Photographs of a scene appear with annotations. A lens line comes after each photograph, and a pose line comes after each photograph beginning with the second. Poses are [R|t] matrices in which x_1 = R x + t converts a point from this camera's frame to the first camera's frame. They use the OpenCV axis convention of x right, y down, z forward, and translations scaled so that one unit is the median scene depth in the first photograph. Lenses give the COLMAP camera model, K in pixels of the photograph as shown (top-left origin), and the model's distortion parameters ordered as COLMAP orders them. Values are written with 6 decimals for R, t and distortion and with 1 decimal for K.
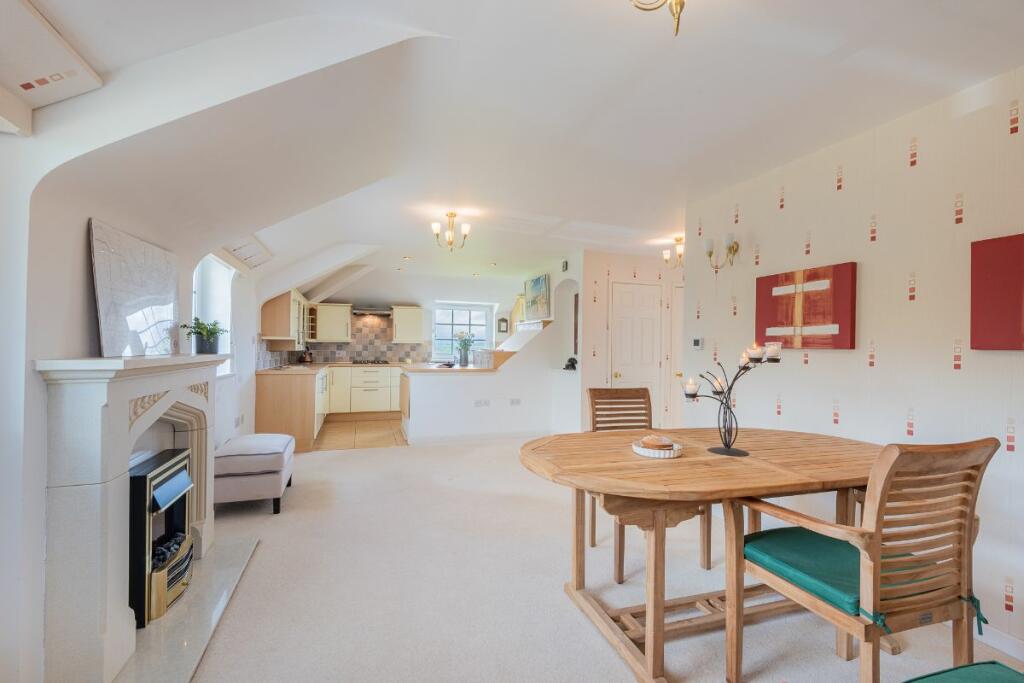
lens RADIAL K [[467.0, 0, 512.0], [0, 467.0, 341.5], [0, 0, 1]] dist [0.000415, 0.000014]
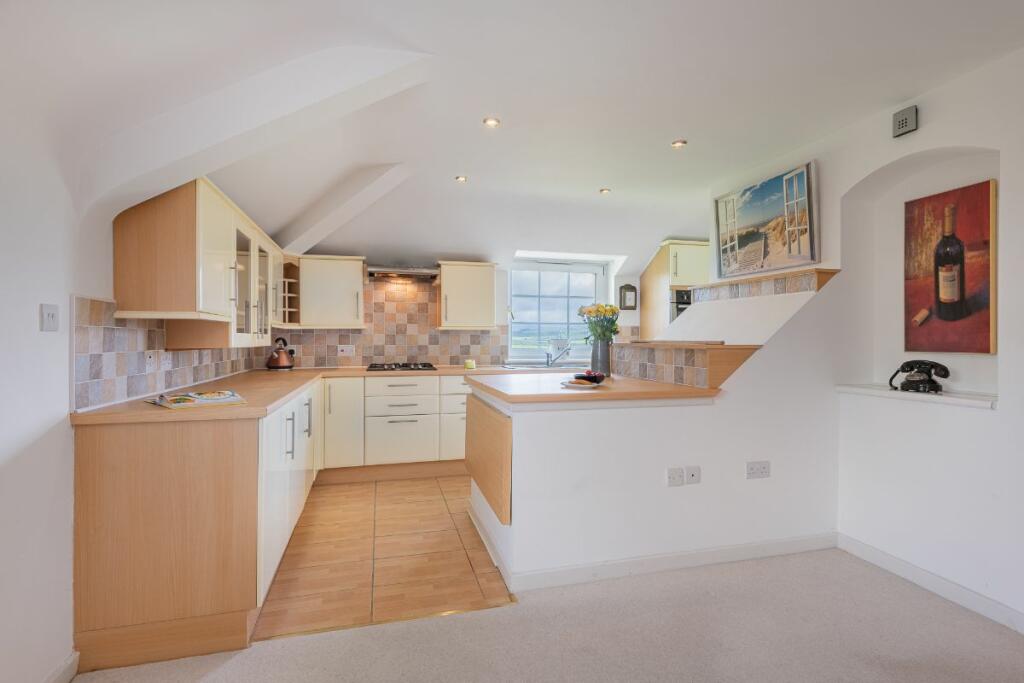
lens RADIAL K [[544.8, 0, 512.0], [0, 544.8, 341.5], [0, 0, 1]] dist [0.000143, -0.000062]
pose [[0.997255, -0.008121, -0.073592, -0.130423], [0.009685, 0.999734, 0.020930, 0.004421], [0.073403, -0.021585, 0.997069, 0.389880]]
